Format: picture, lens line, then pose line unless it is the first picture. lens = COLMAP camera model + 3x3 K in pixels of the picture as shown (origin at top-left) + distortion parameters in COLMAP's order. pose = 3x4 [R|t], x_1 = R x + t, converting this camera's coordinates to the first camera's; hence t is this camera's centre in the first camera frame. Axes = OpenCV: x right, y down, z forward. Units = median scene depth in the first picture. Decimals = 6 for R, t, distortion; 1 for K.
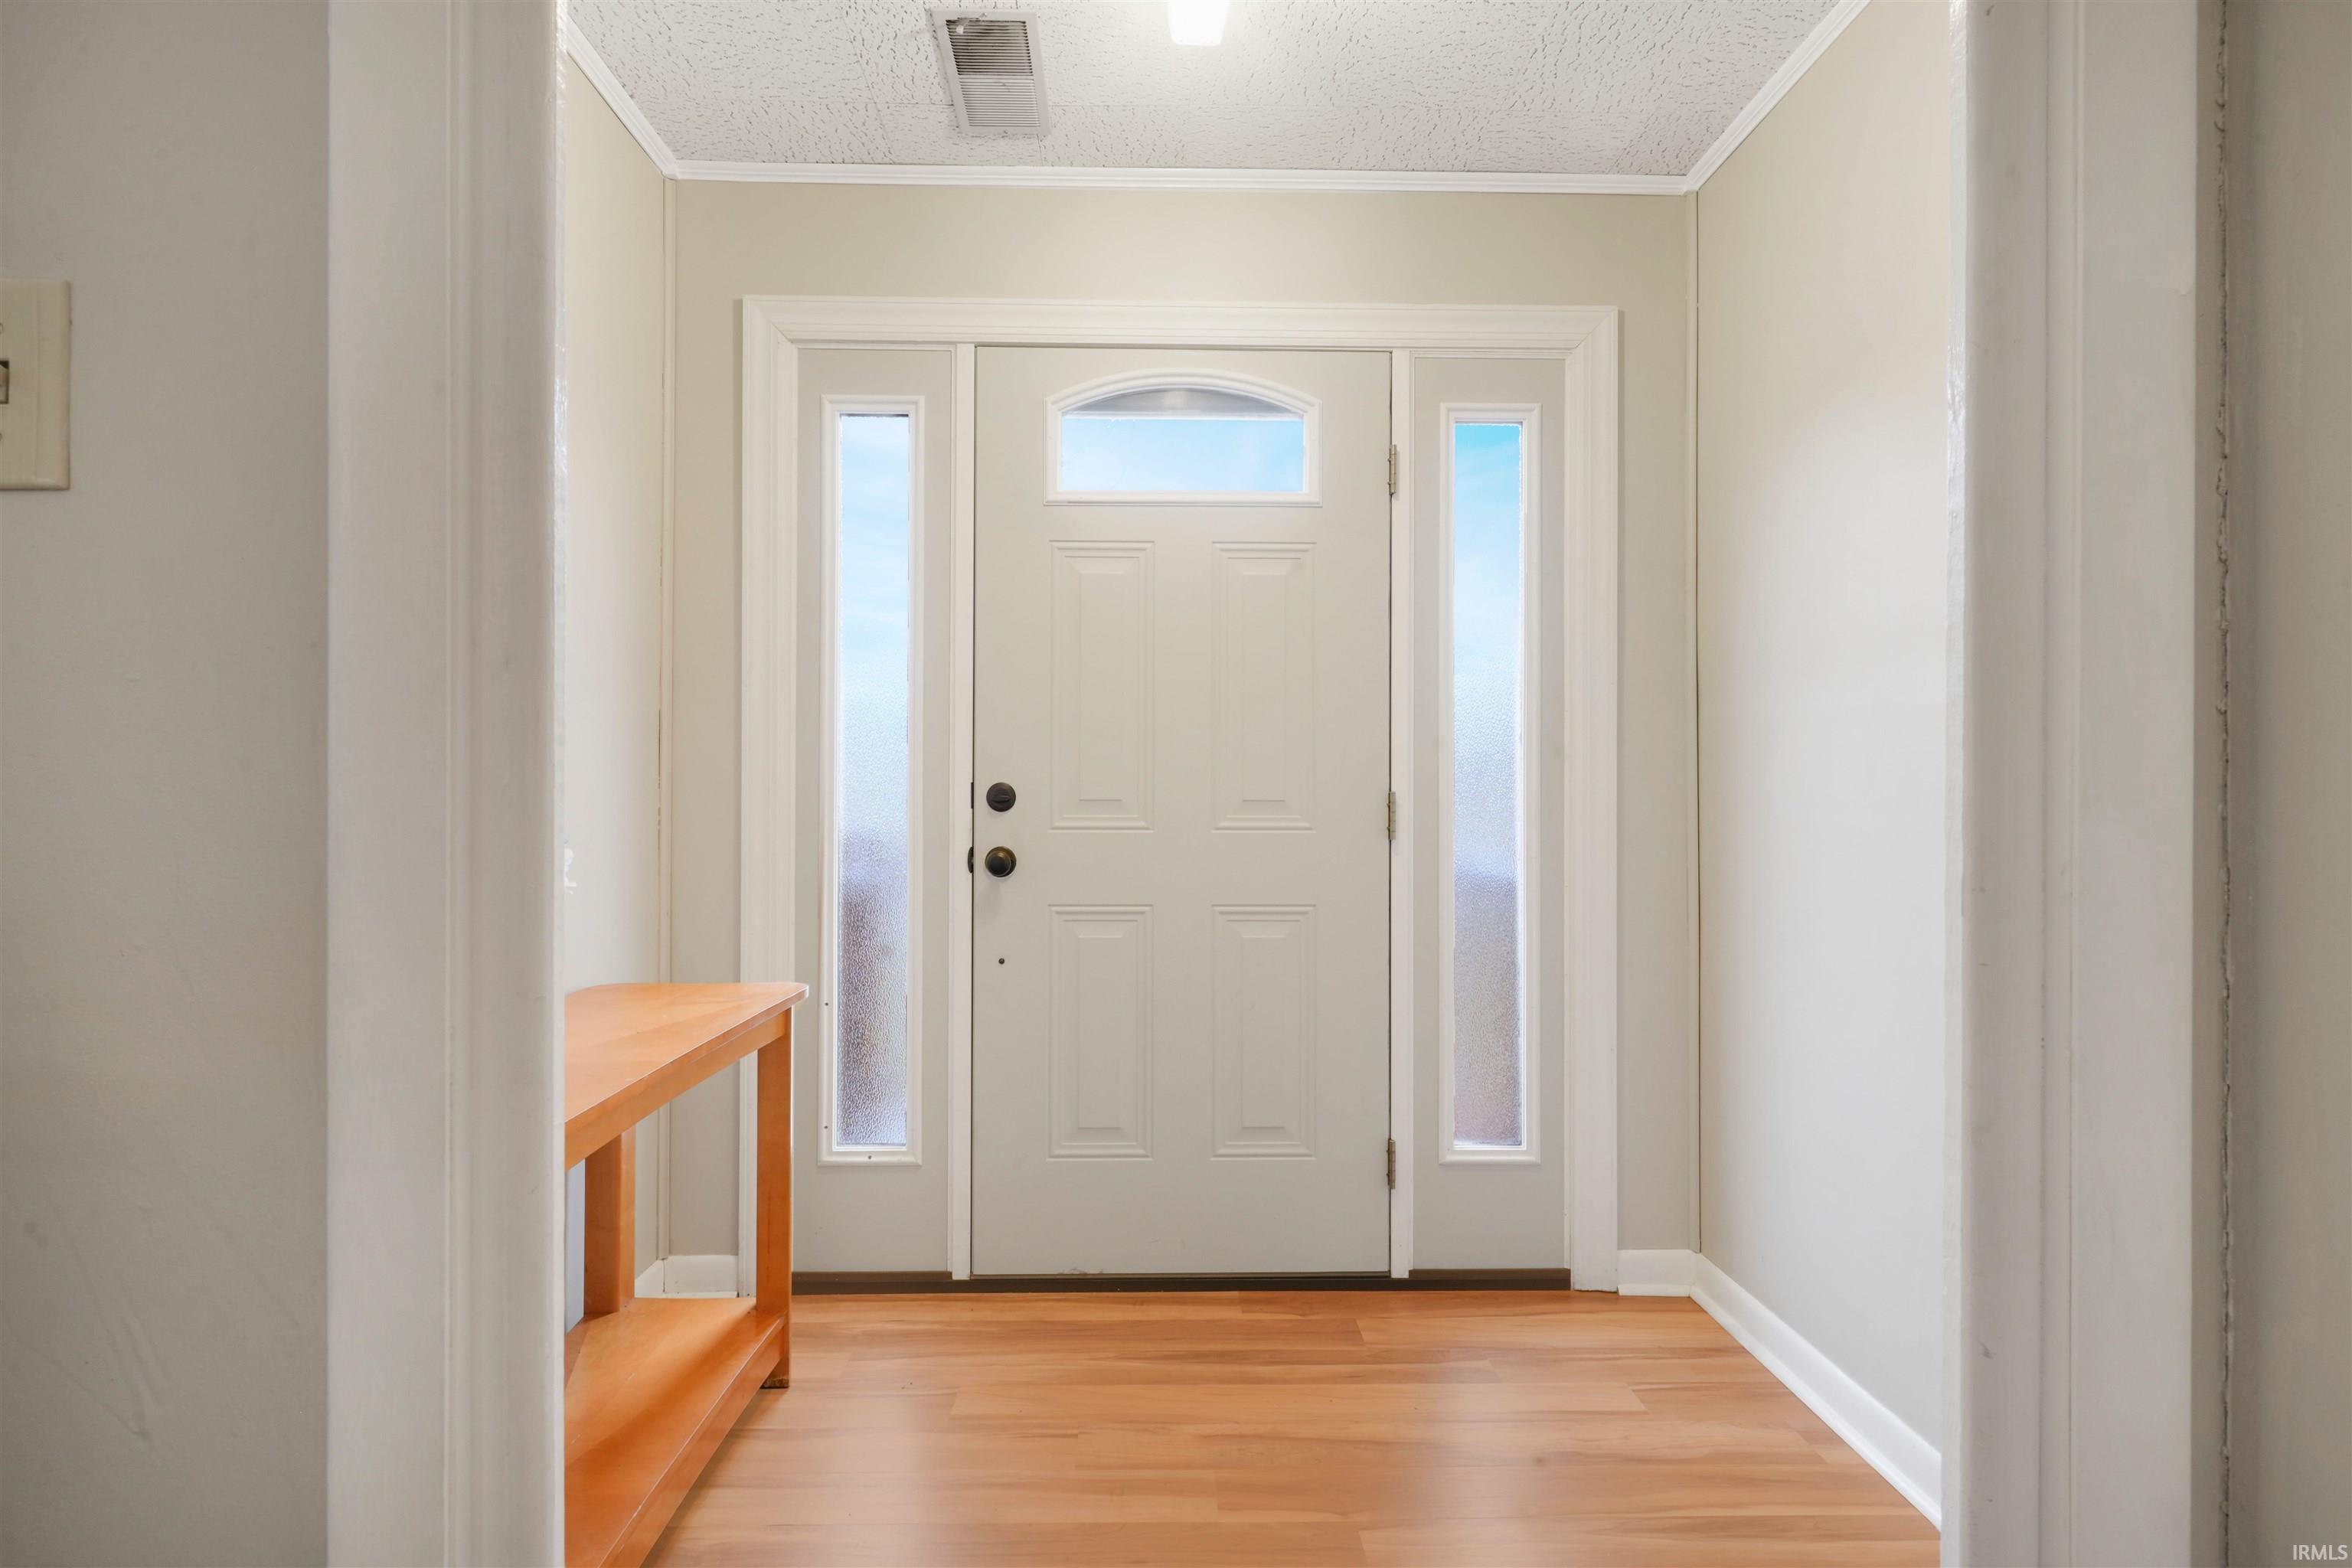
lens RADIAL K [[1149.4, 0, 1176.0], [0, 1149.4, 784.0], [0, 0, 1]] dist [-0.003978, -0.000714]
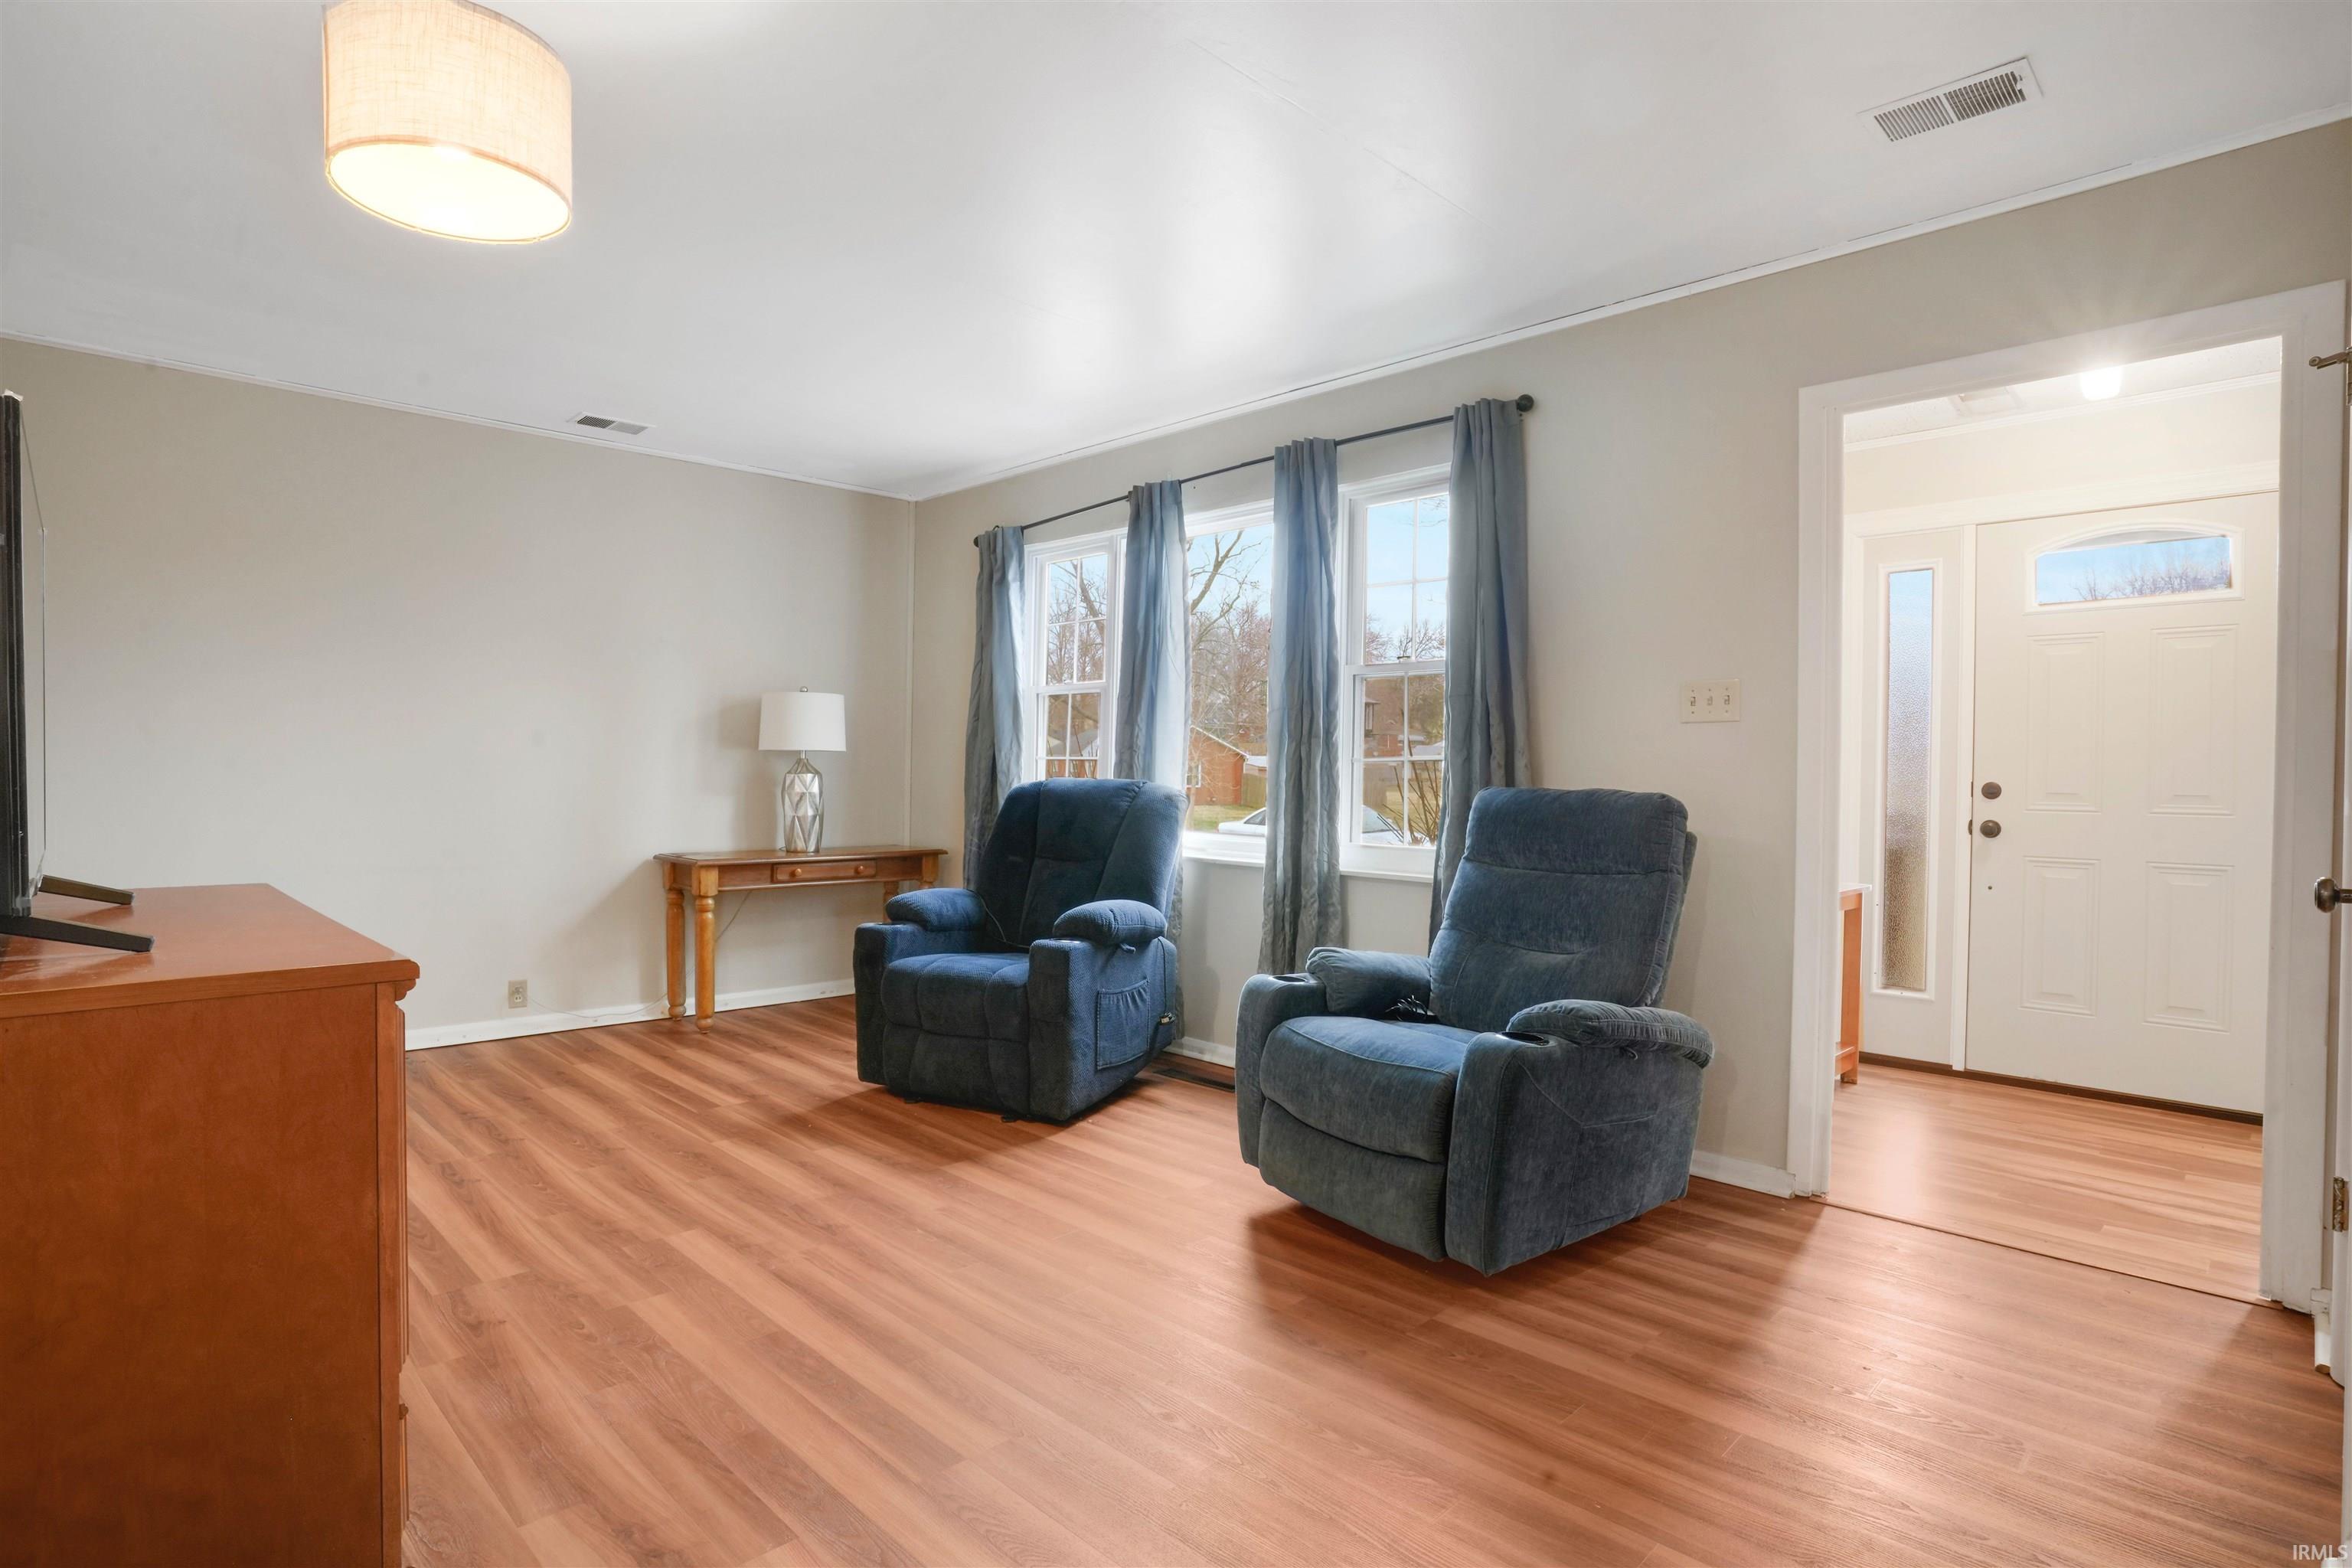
lens RADIAL K [[1175.0, 0, 1176.0], [0, 1175.0, 784.0], [0, 0, 1]] dist [-0.036041, -0.000193]
pose [[0.693016, 0.014708, -0.720772, 0.239944], [-0.006397, 0.999878, 0.014253, -0.014961], [0.720893, -0.005267, 0.693026, -1.042393]]
